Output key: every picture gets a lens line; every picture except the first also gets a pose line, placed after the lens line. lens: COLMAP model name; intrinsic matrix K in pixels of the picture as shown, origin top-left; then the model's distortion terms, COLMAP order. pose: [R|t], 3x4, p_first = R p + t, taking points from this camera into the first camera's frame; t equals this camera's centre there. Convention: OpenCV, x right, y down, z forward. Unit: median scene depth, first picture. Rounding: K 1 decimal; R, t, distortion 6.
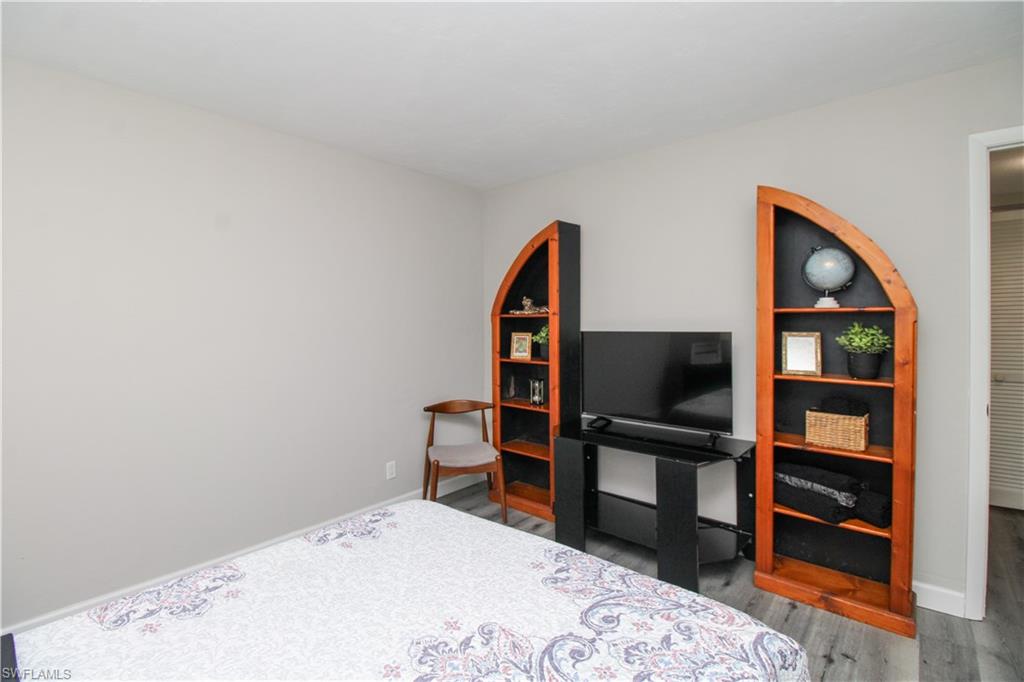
lens RADIAL K [[499.3, 0, 511.6], [0, 499.3, 319.2], [0, 0, 1]] dist [-0.001917, -0.000803]
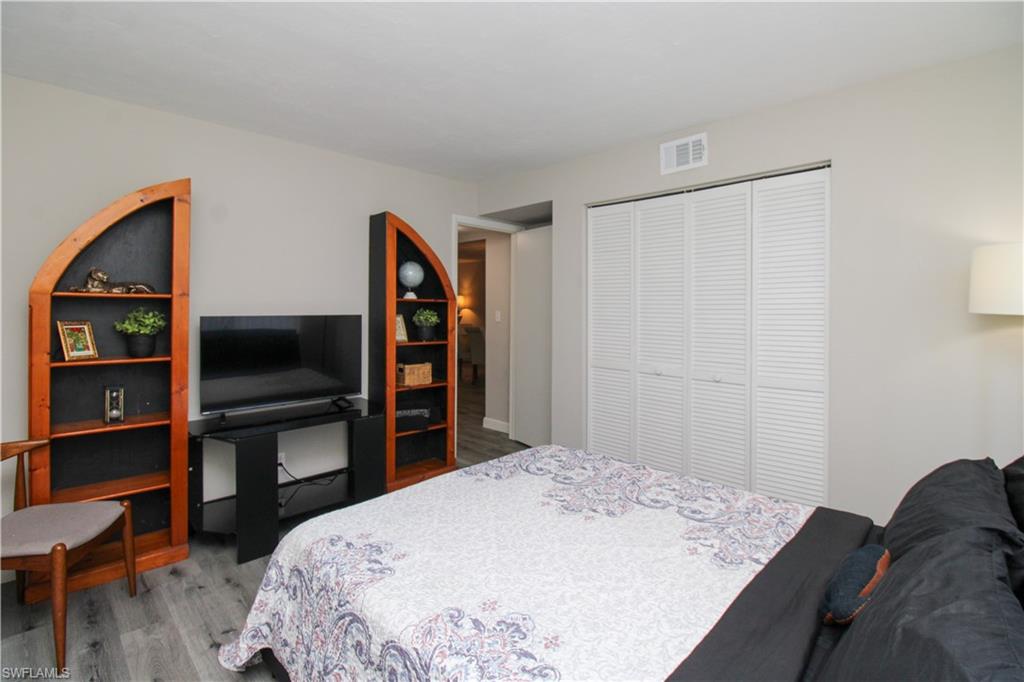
lens RADIAL K [[465.7, 0, 540.1], [0, 465.7, 321.3], [0, 0, 1]] dist [-0.000276, -0.000150]
pose [[0.001480, -0.002192, 0.999997, -1.273742], [-0.009597, 0.999952, 0.002206, 0.033399], [-0.999953, -0.009600, 0.001459, 1.367348]]
